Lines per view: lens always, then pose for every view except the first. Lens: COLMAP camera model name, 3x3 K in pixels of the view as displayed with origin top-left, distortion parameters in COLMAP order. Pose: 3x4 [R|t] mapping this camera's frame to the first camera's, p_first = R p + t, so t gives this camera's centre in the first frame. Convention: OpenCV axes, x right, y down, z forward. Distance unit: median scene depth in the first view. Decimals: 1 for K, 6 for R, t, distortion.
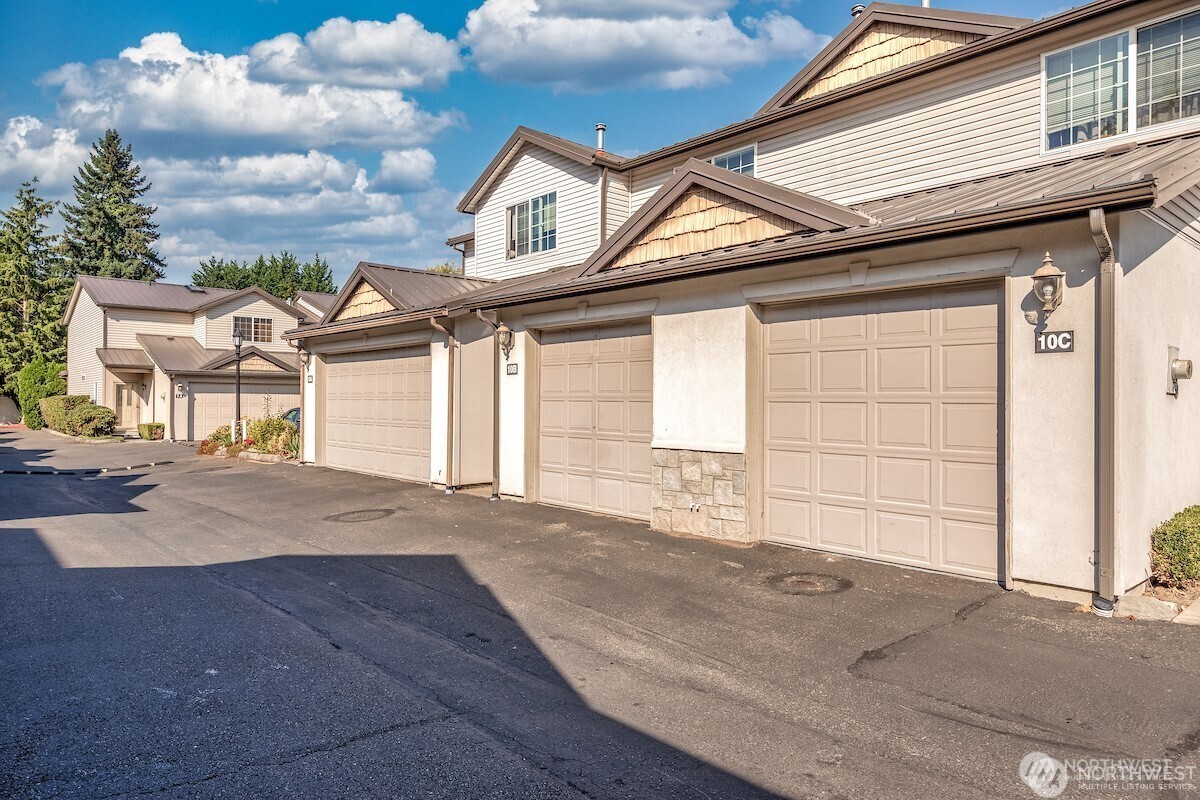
lens RADIAL K [[765.4, 0, 600.0], [0, 765.4, 400.0], [0, 0, 1]] dist [0.003588, 0.000615]
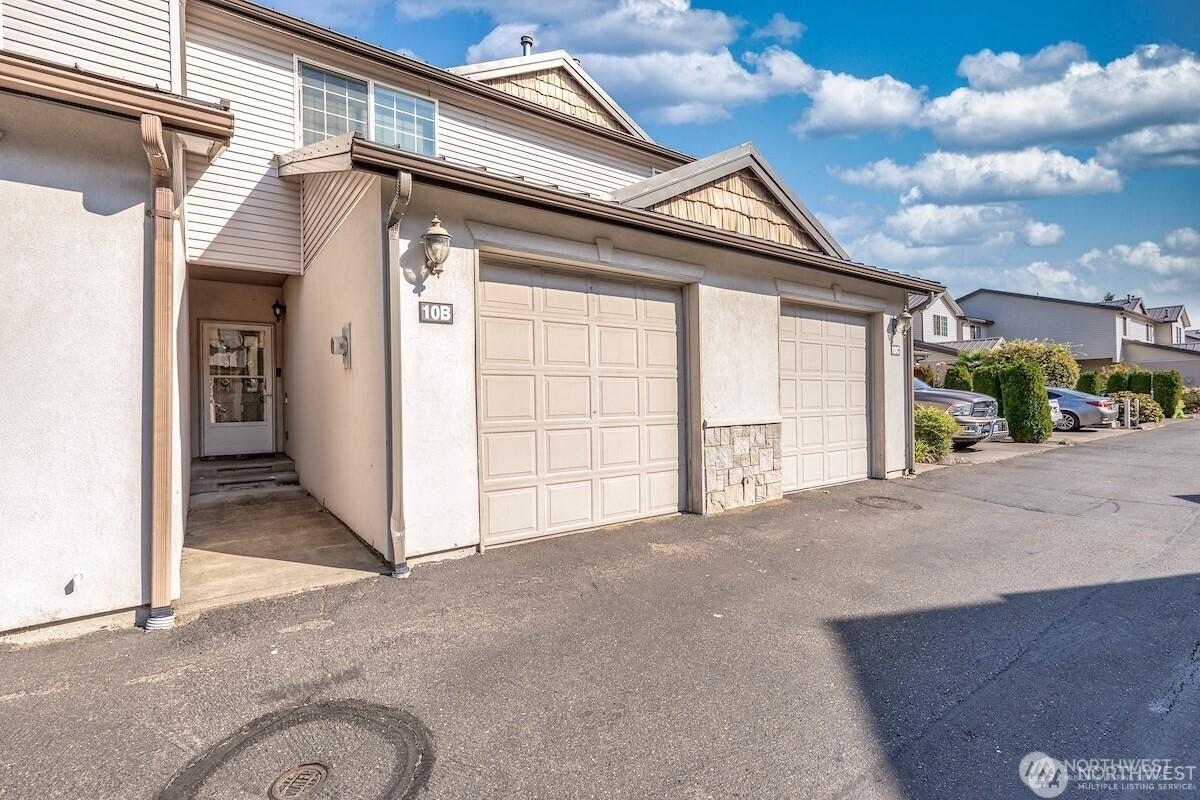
lens RADIAL K [[537.3, 0, 599.4], [0, 537.3, 387.5], [0, 0, 1]] dist [-0.000370, 0.000184]
pose [[0.106705, 0.002483, 0.994288, -0.498493], [0.006912, 0.999971, -0.003239, 0.013525], [-0.994267, 0.007218, 0.106684, 0.901954]]
